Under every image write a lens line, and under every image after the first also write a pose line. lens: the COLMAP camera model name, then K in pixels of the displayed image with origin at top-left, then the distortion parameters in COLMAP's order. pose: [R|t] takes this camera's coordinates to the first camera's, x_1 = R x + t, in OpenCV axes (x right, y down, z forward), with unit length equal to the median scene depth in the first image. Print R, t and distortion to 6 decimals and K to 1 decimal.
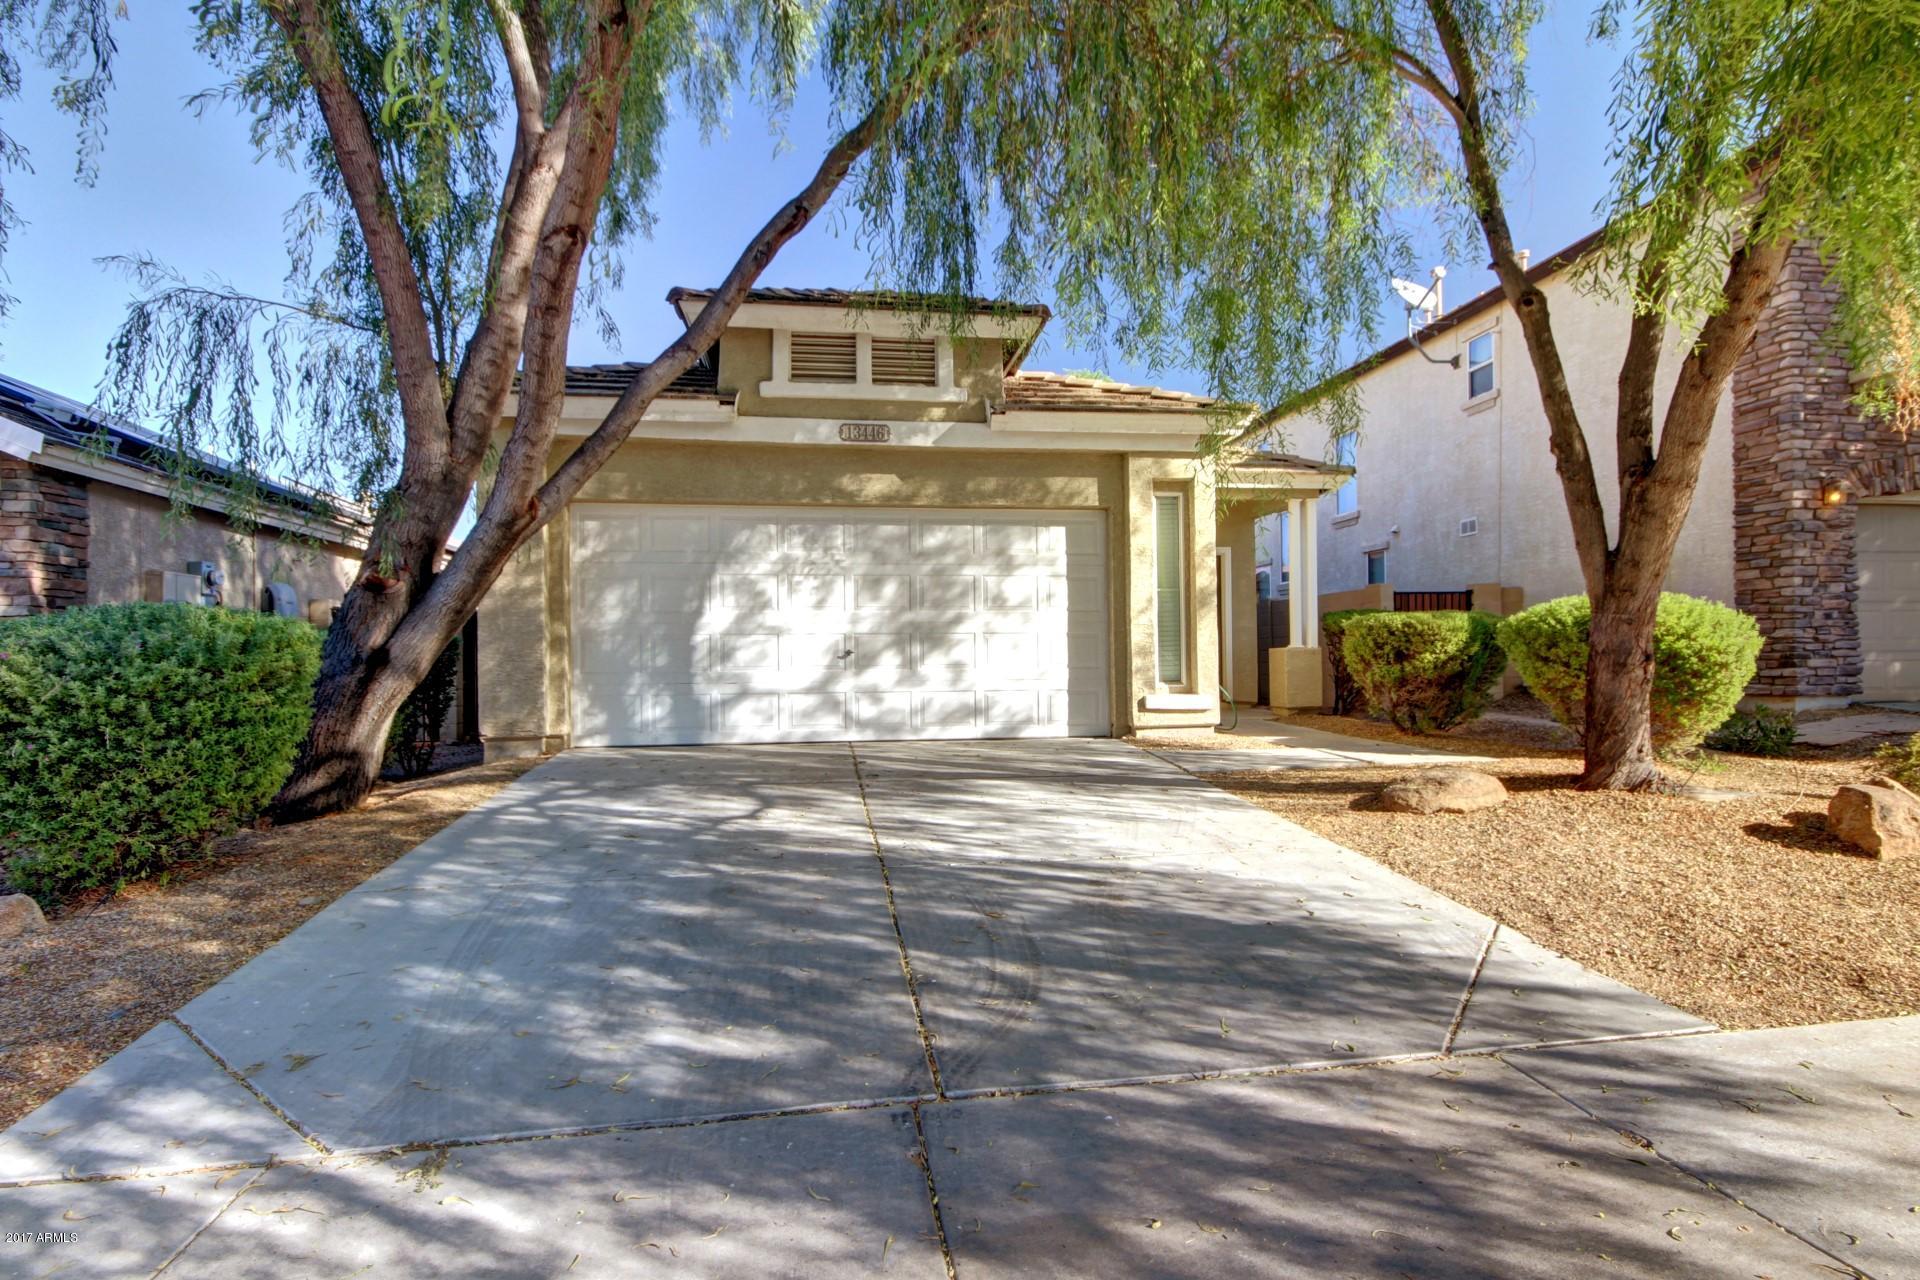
lens RADIAL K [[978.8, 0, 960.6], [0, 978.8, 647.7], [0, 0, 1]] dist [0.014320, 0.000210]
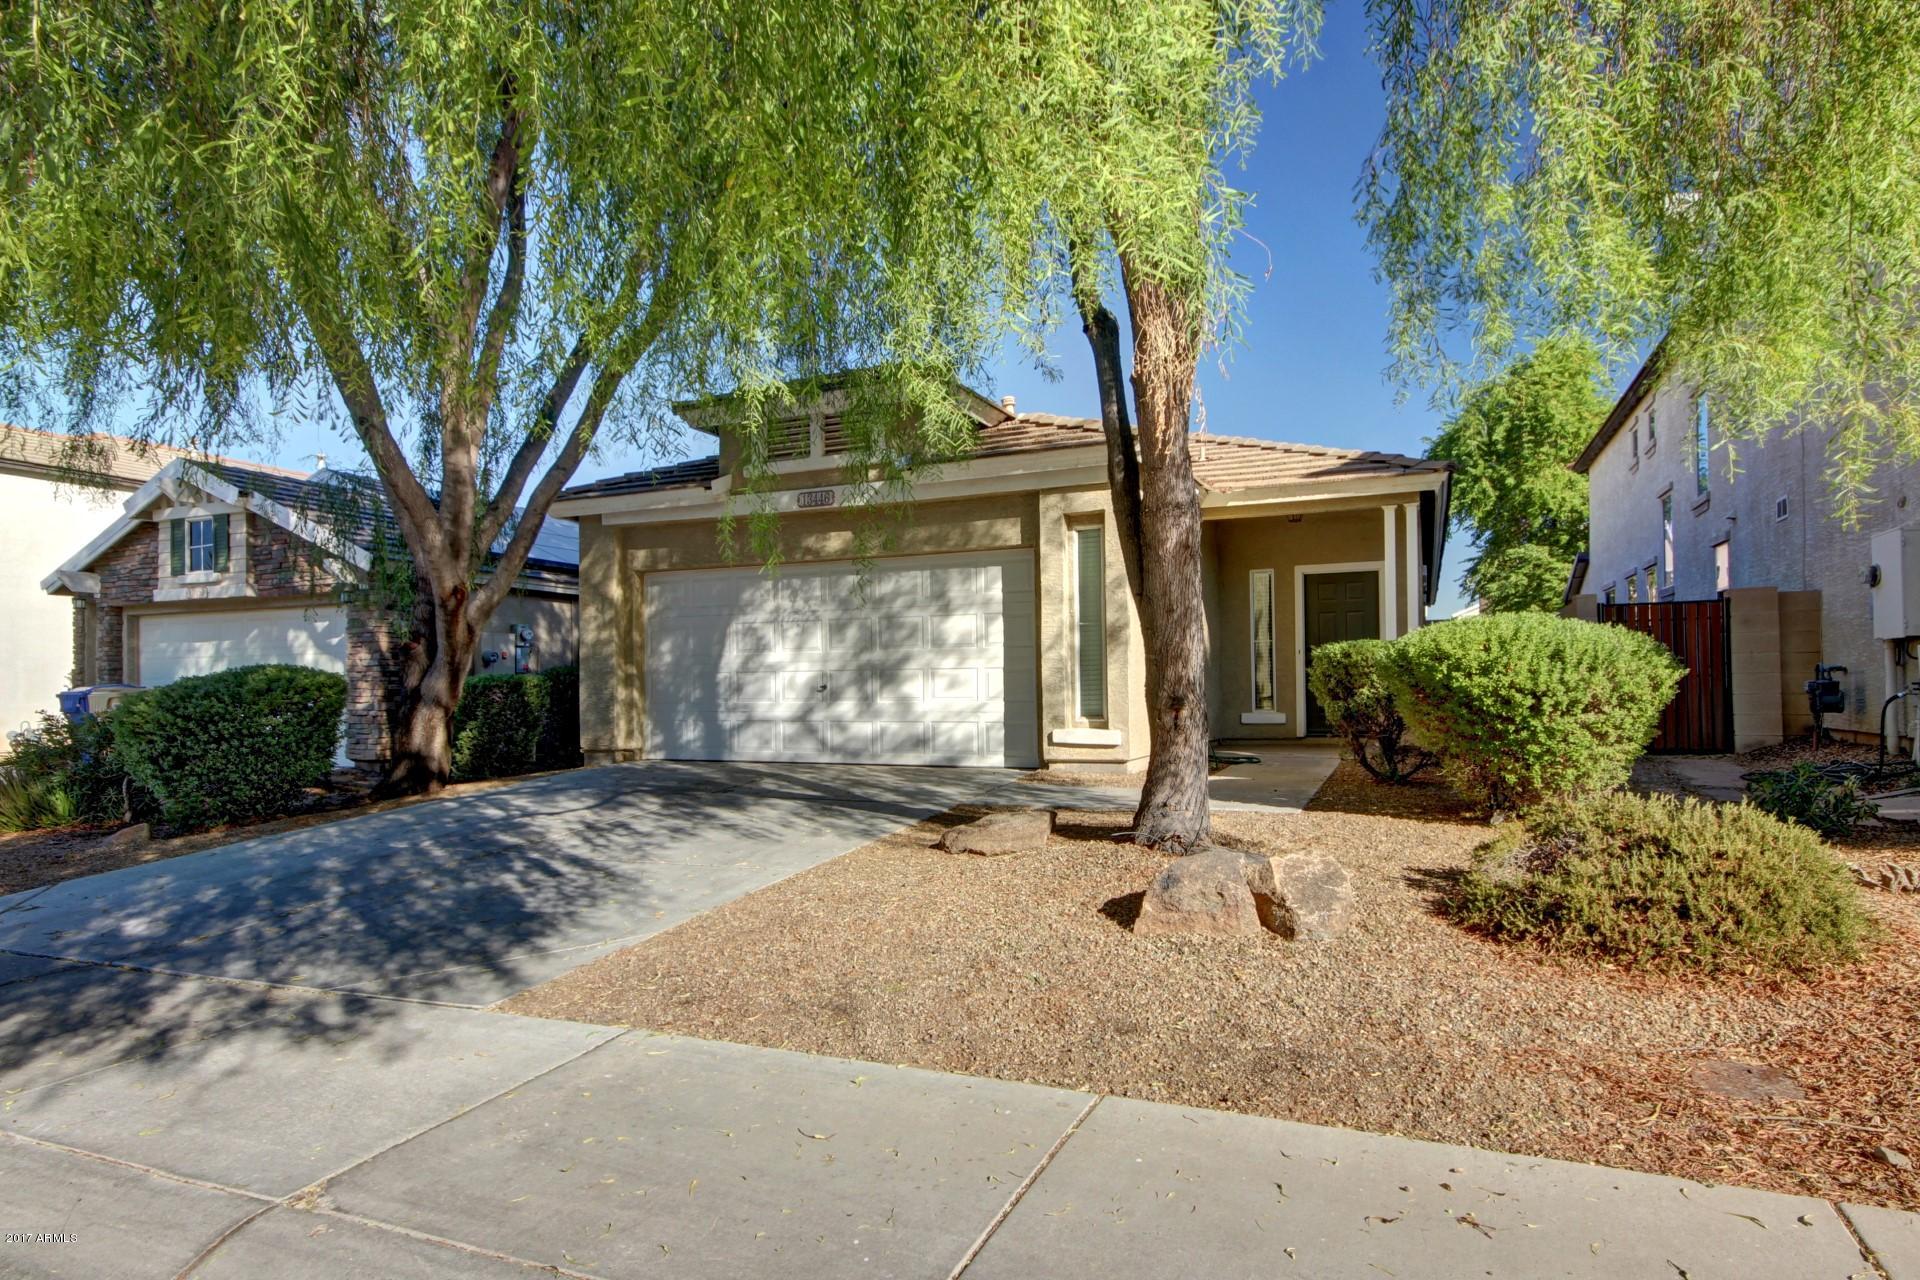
lens RADIAL K [[985.4, 0, 963.3], [0, 985.4, 686.6], [0, 0, 1]] dist [0.016978, 0.000333]
pose [[0.868167, 0.002396, -0.496267, 0.622785], [0.007167, 0.999824, 0.017365, -0.015366], [0.496221, -0.018632, 0.867996, 0.065437]]
